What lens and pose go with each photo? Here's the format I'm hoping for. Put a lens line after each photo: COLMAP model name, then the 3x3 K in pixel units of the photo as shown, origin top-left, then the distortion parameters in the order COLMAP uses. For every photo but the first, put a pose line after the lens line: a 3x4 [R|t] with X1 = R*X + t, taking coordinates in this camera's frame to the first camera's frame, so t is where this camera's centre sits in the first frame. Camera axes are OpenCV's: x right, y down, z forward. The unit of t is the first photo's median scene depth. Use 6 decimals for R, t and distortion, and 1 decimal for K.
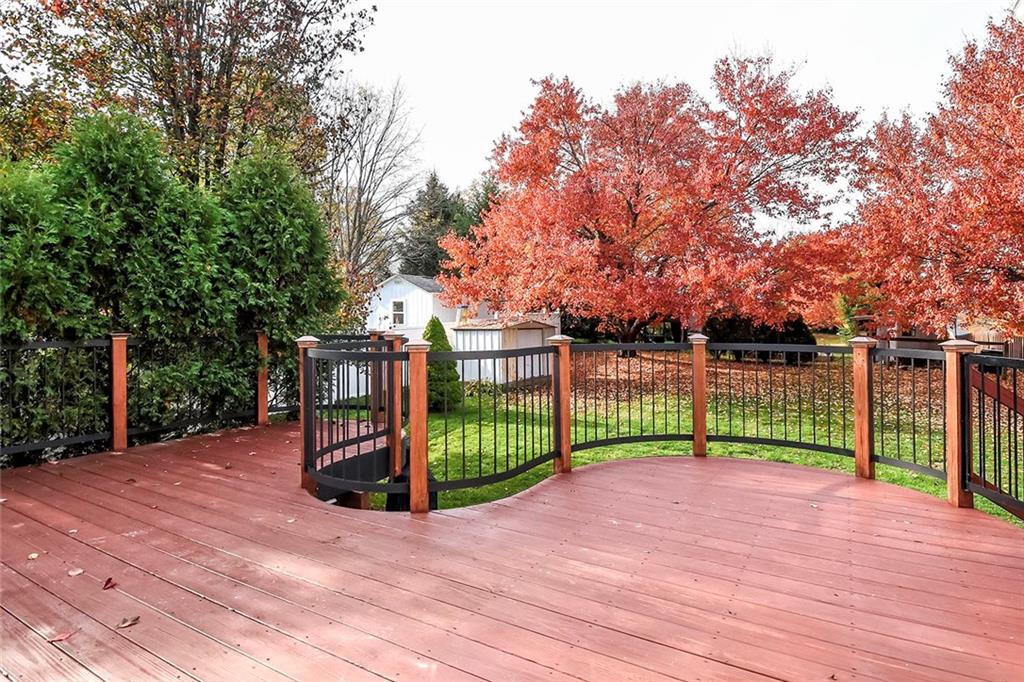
lens RADIAL K [[499.4, 0, 514.5], [0, 499.4, 321.4], [0, 0, 1]] dist [0.000129, -0.001325]
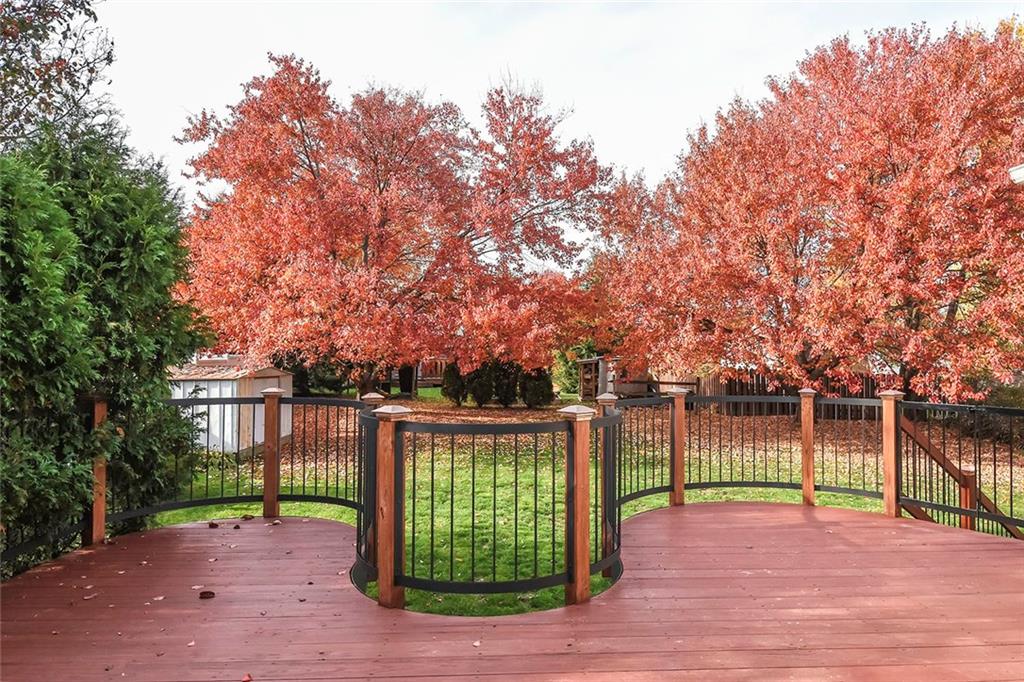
lens RADIAL K [[600.9, 0, 510.2], [0, 600.9, 341.3], [0, 0, 1]] dist [0.020213, -0.006105]
pose [[0.858026, 0.015536, 0.513372, -0.138927], [0.003209, 0.999361, -0.035606, -0.006734], [-0.513597, 0.032198, 0.857427, 0.022411]]
